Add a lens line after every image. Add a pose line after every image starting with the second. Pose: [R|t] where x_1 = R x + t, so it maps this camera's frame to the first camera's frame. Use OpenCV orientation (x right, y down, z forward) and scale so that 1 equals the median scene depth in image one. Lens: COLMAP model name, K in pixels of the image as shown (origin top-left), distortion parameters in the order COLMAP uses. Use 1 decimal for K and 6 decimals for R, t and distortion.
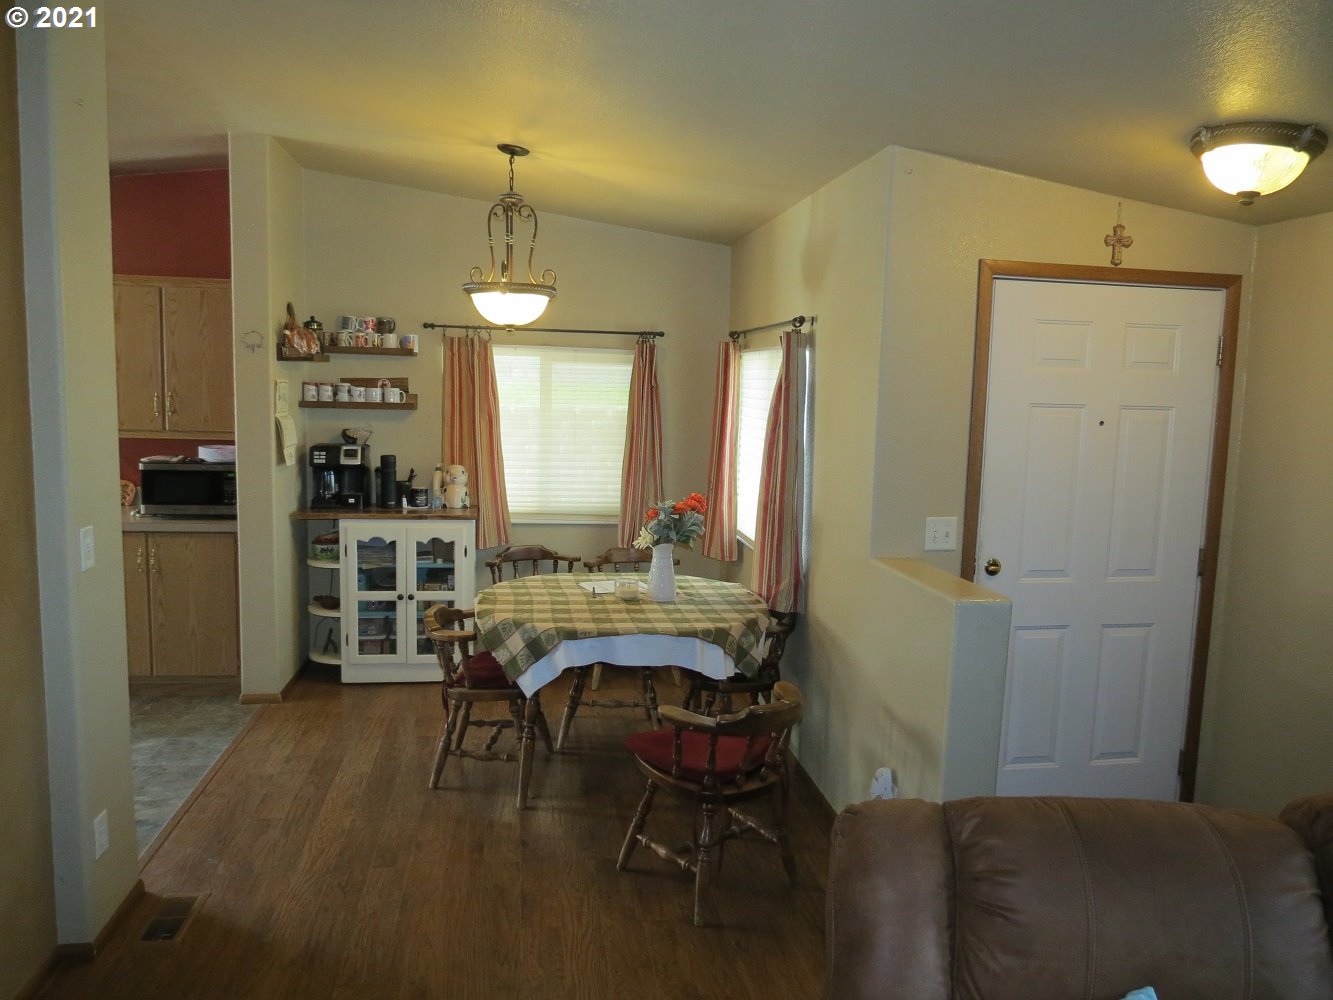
lens RADIAL K [[934.2, 0, 666.5], [0, 934.2, 500.0], [0, 0, 1]] dist [-0.039695, 0.003375]
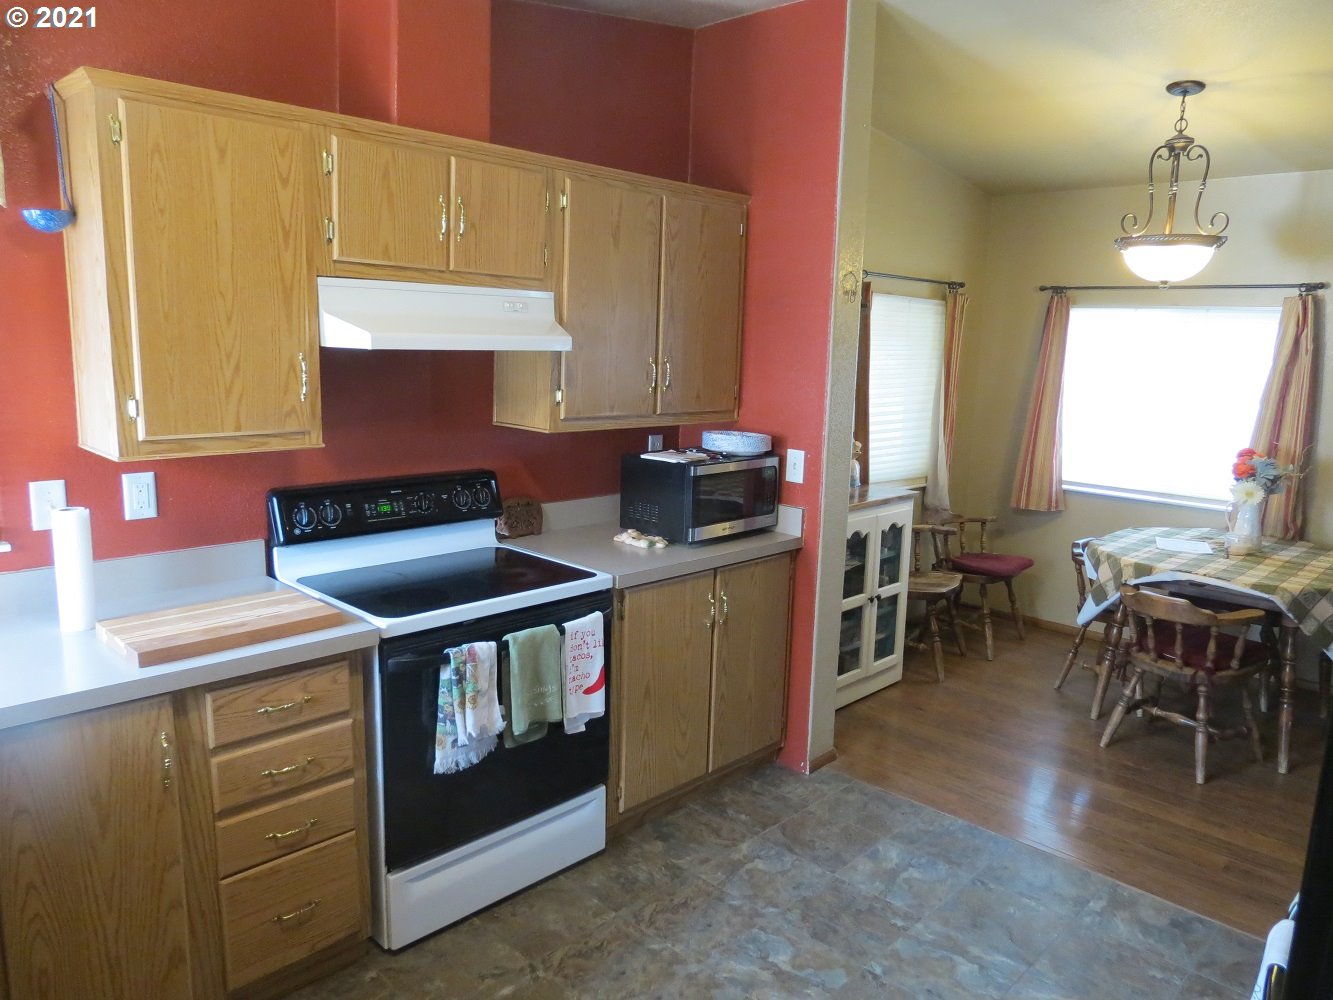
lens RADIAL K [[943.3, 0, 666.5], [0, 943.3, 500.0], [0, 0, 1]] dist [-0.007433, -0.000200]
pose [[0.798298, -0.110189, 0.592097, -0.960888], [0.069332, 0.993398, 0.091394, -0.076835], [-0.598259, -0.031908, 0.800667, 0.453646]]
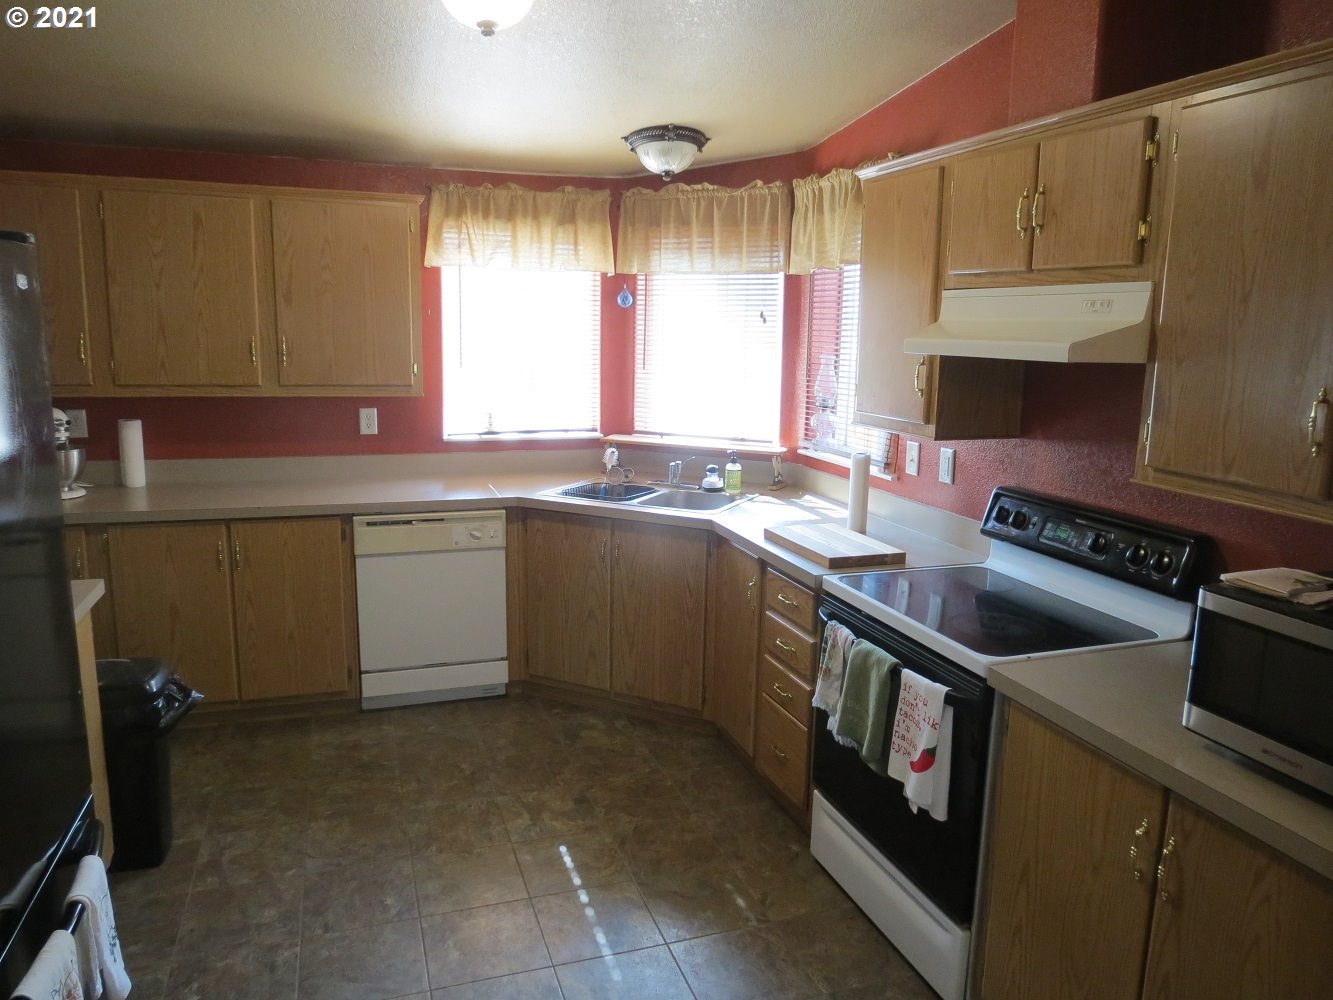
lens RADIAL K [[934.2, 0, 666.5], [0, 934.2, 500.0], [0, 0, 1]] dist [-0.039695, 0.003375]
pose [[0.182467, 0.152889, -0.971252, -0.267975], [-0.139032, 0.981922, 0.128449, -0.086359], [0.973332, 0.111597, 0.200424, 0.705912]]
